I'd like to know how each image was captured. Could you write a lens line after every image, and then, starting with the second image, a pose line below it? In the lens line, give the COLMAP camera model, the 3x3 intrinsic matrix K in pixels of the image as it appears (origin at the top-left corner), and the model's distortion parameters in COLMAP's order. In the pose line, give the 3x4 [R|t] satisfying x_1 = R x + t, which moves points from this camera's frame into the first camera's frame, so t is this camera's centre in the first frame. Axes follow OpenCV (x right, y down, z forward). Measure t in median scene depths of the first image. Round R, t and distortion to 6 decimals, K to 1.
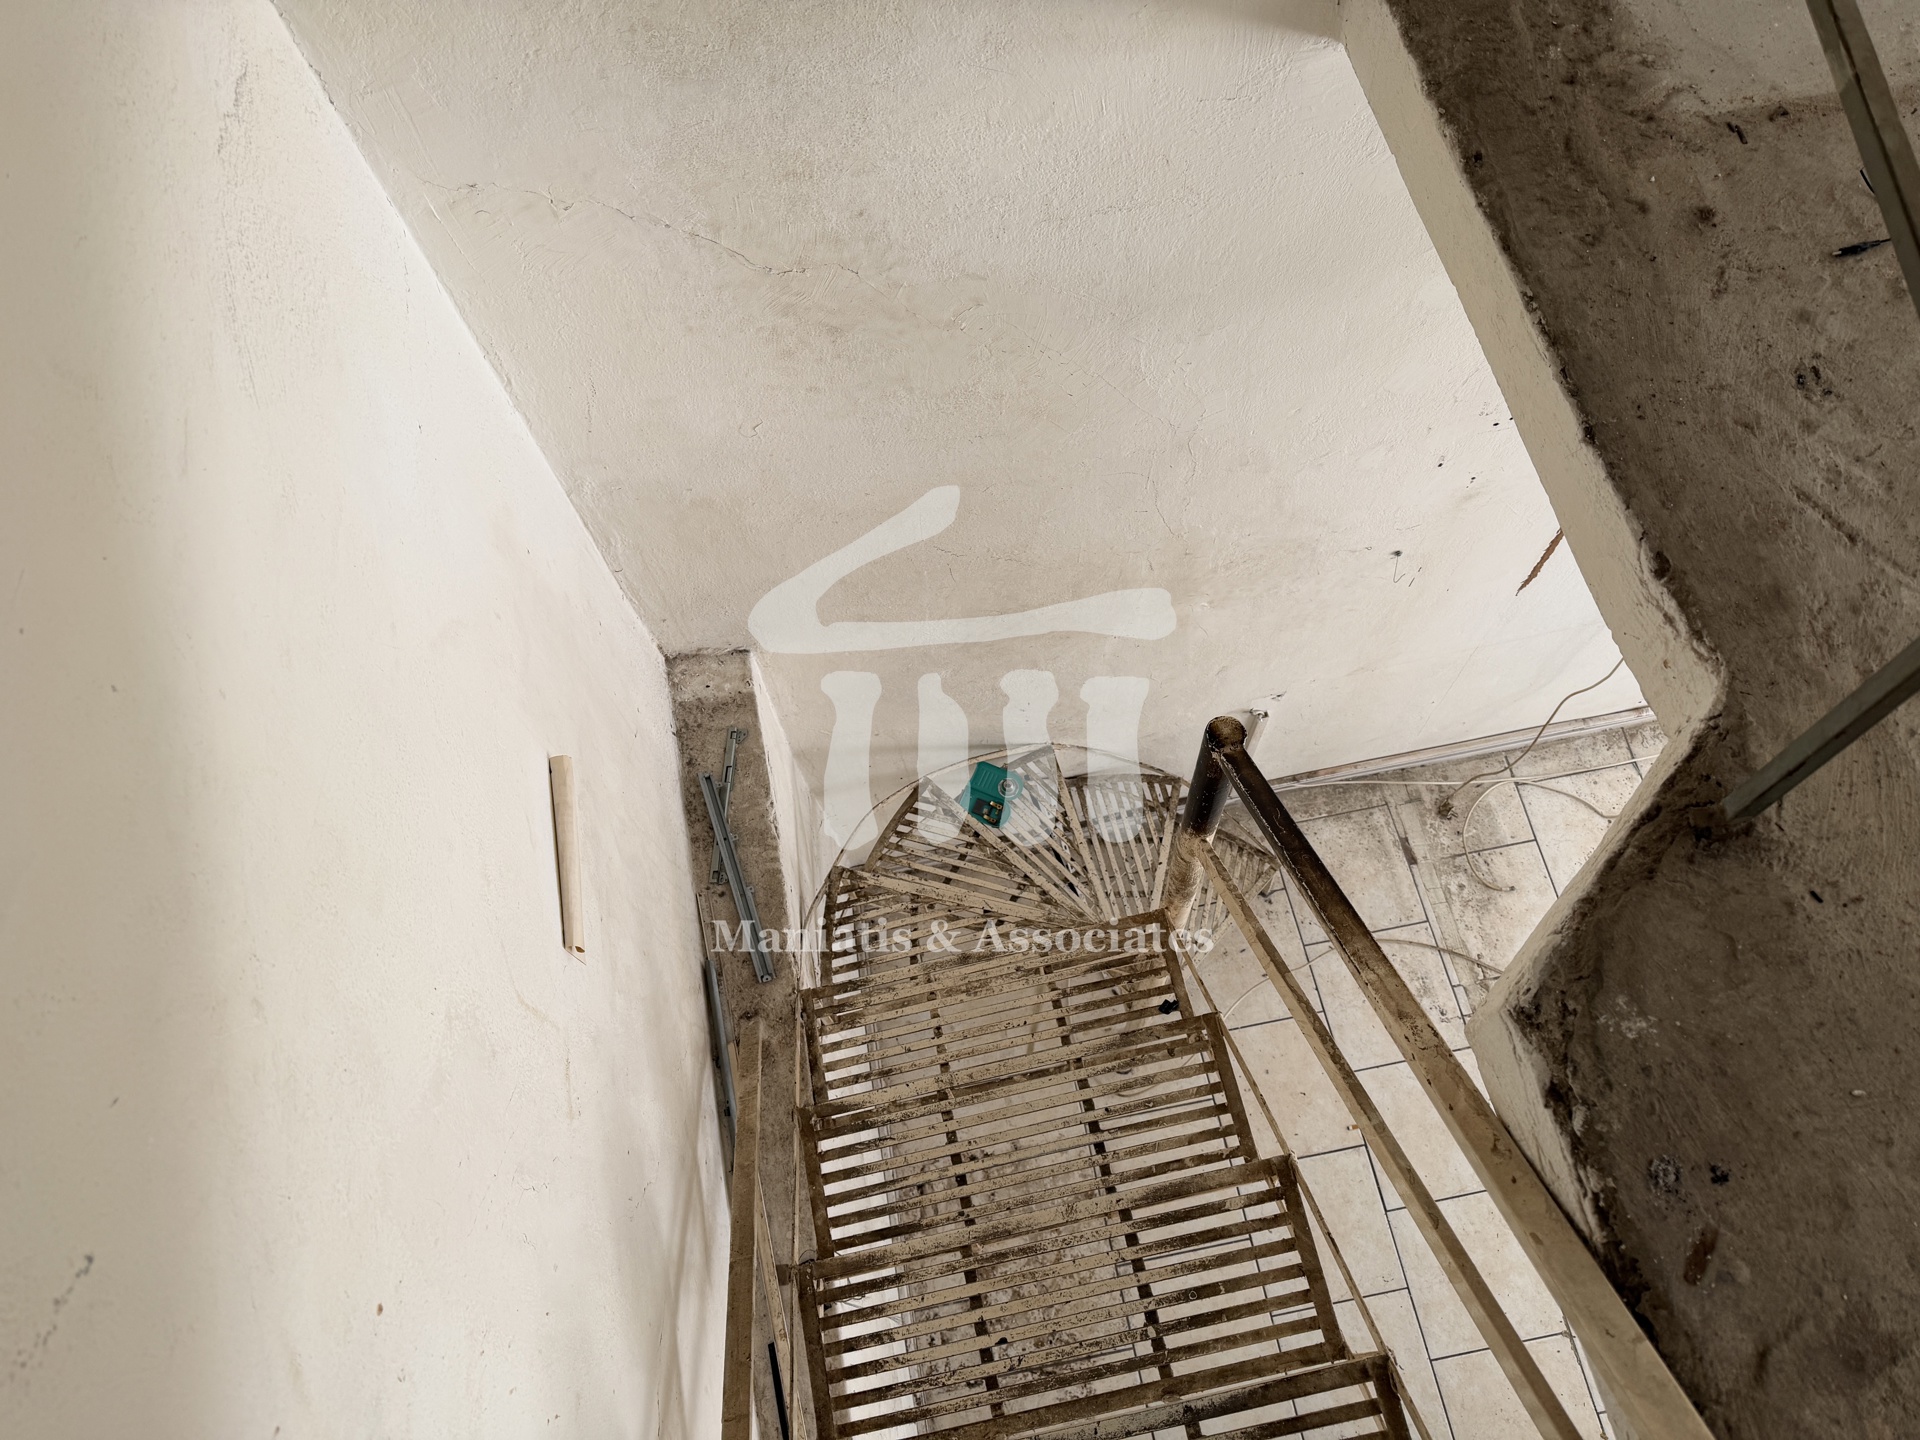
lens RADIAL K [[1356.2, 0, 961.7], [0, 1356.2, 726.8], [0, 0, 1]] dist [0.037868, -0.039678]
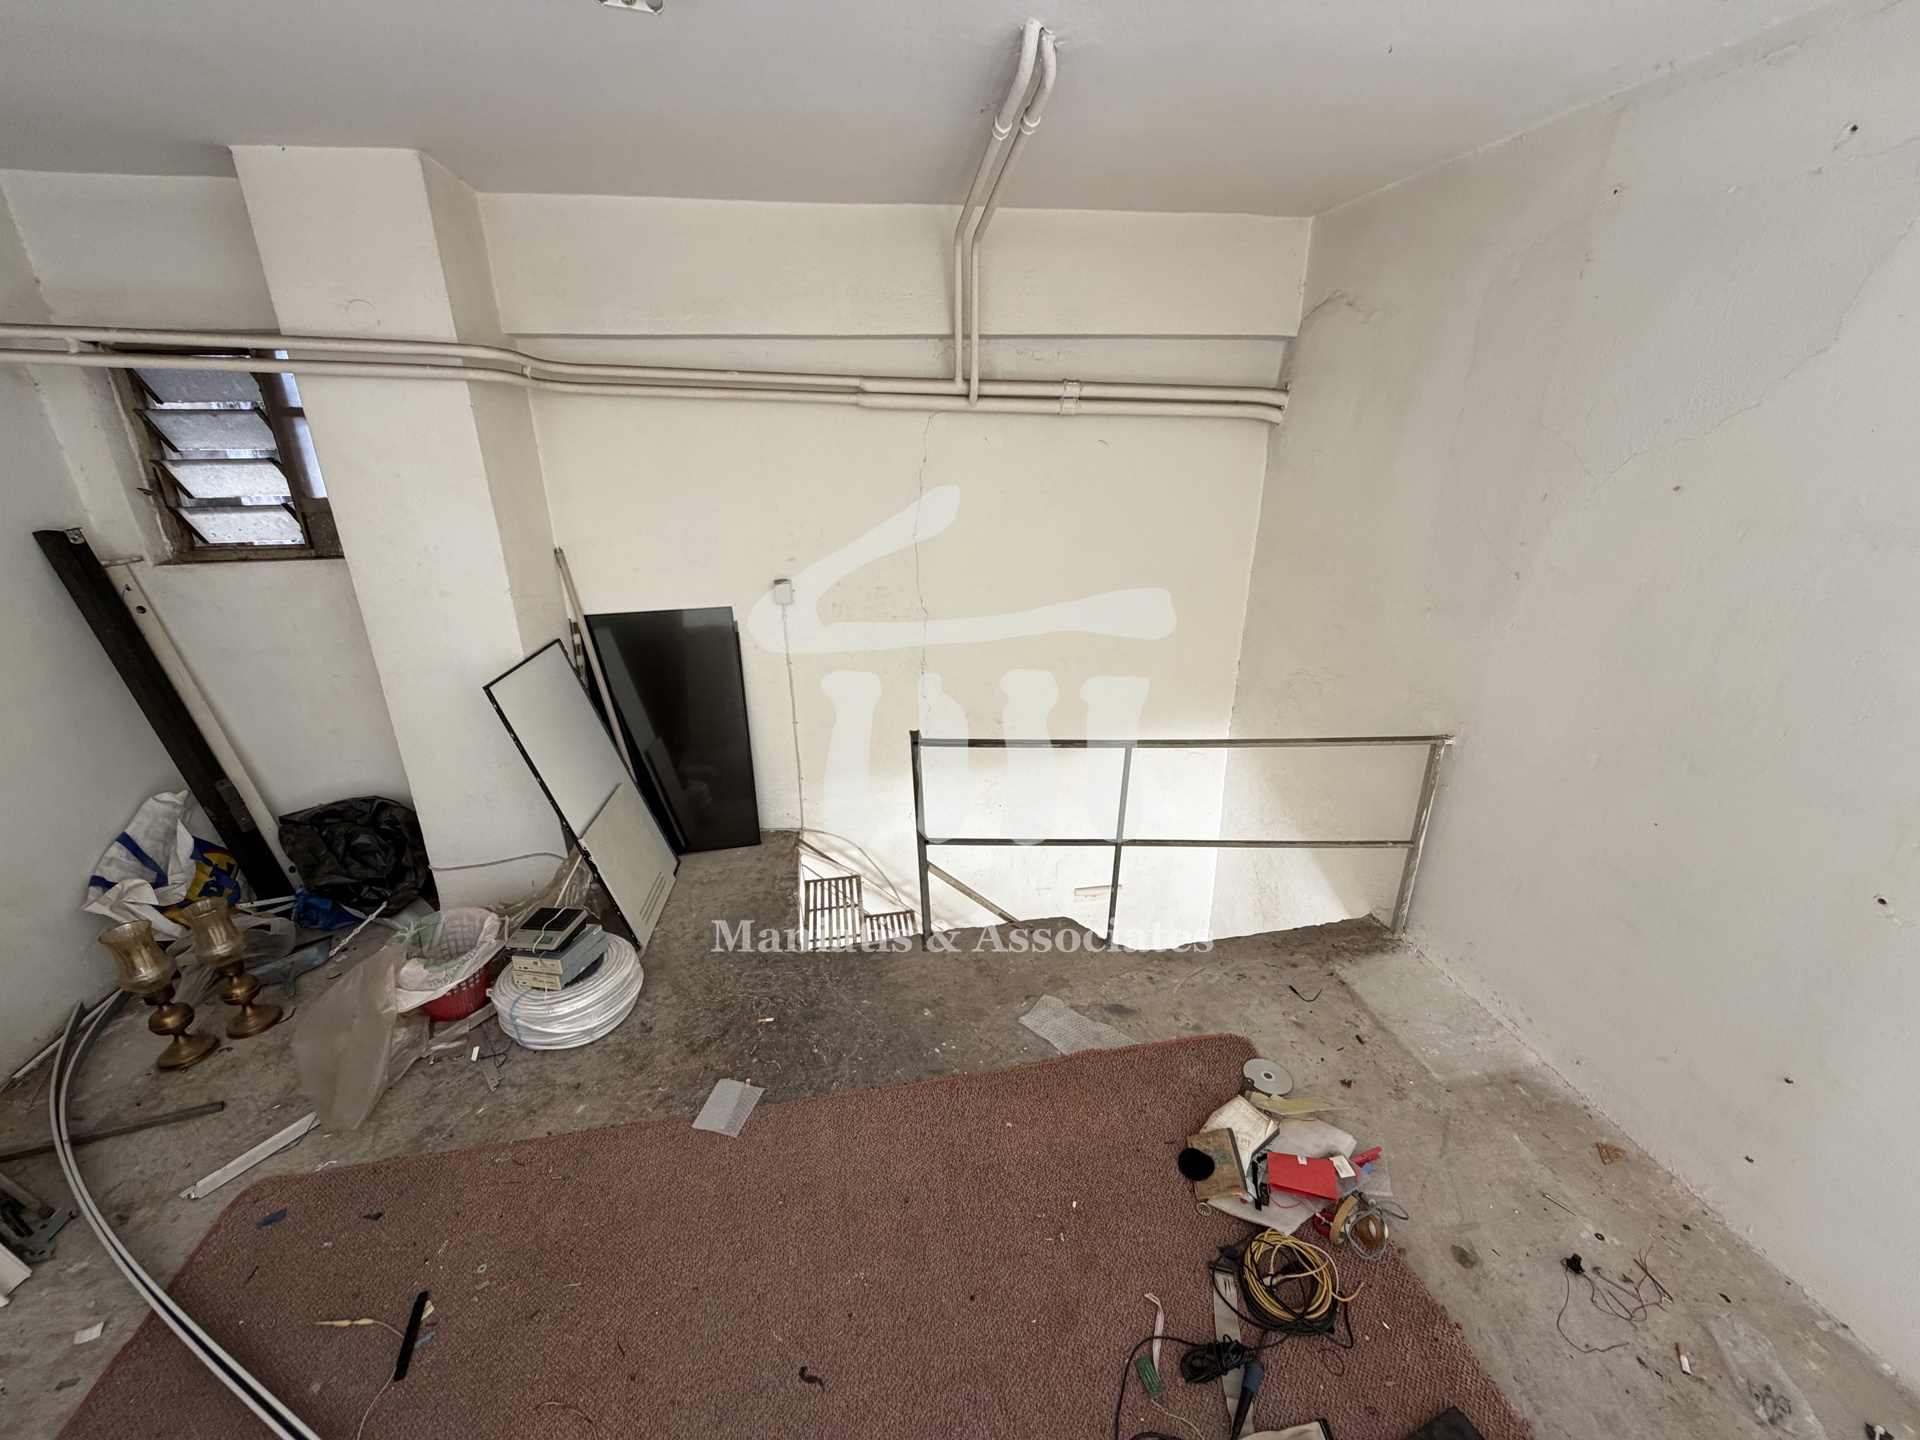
lens RADIAL K [[765.2, 0, 956.6], [0, 765.2, 721.2], [0, 0, 1]] dist [0.001087, -0.000520]
pose [[-0.027941, 0.397736, -0.917075, 2.099102], [-0.913449, 0.362456, 0.185028, -0.168026], [0.405992, 0.842871, 0.353184, -0.579197]]
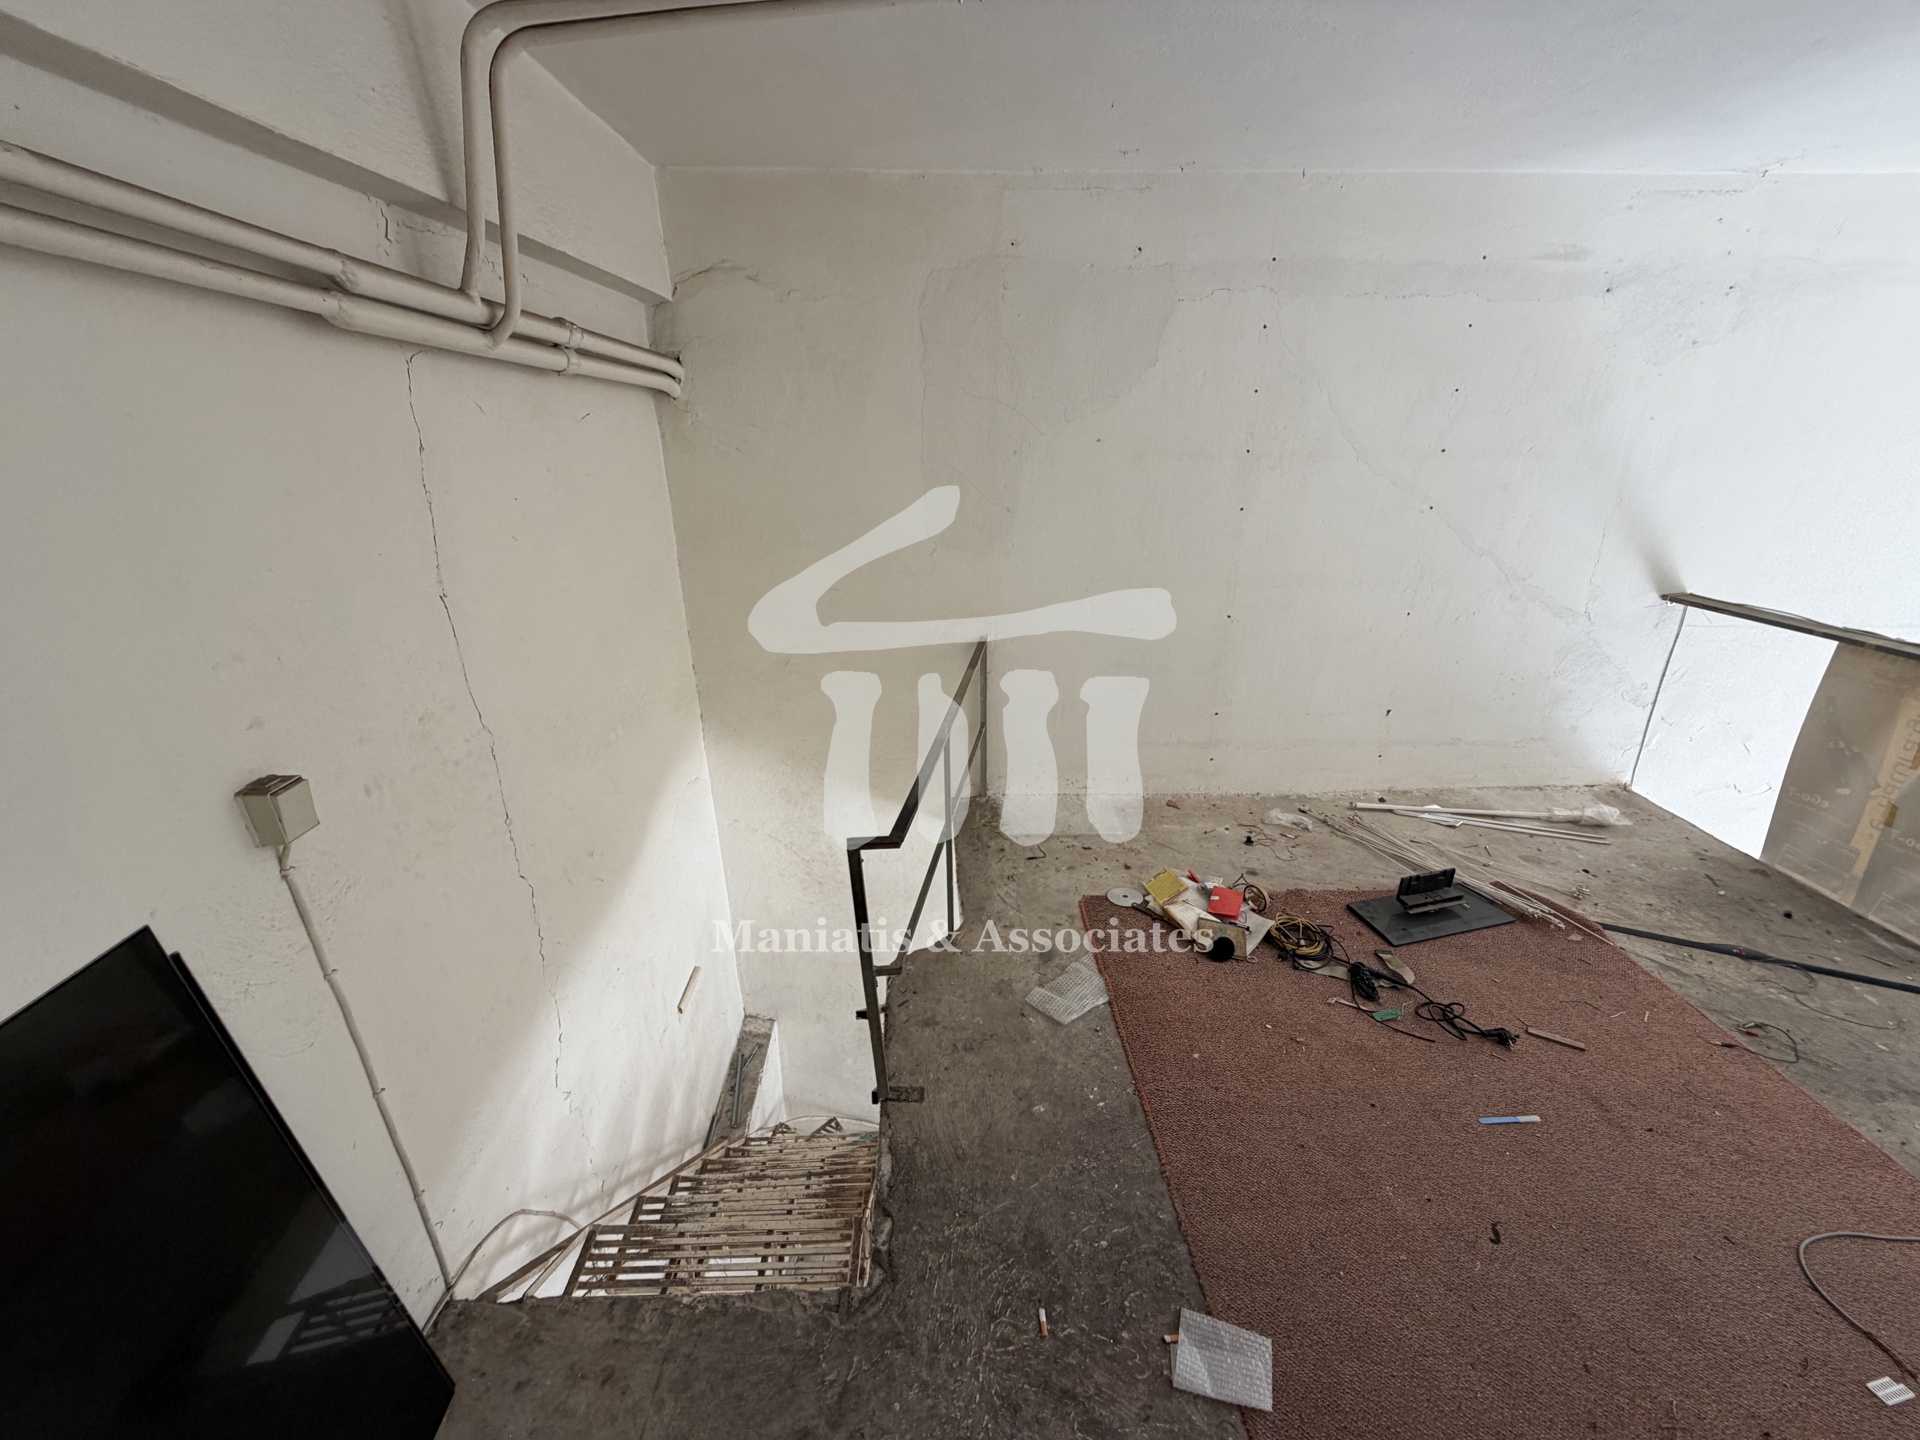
lens RADIAL K [[765.2, 0, 953.2], [0, 765.2, 719.8], [0, 0, 1]] dist [0.001087, -0.000520]
pose [[0.984343, 0.104840, -0.141693, 0.677466], [-0.174206, 0.701083, -0.691473, 1.010273], [0.026844, 0.705330, 0.708370, -0.975935]]
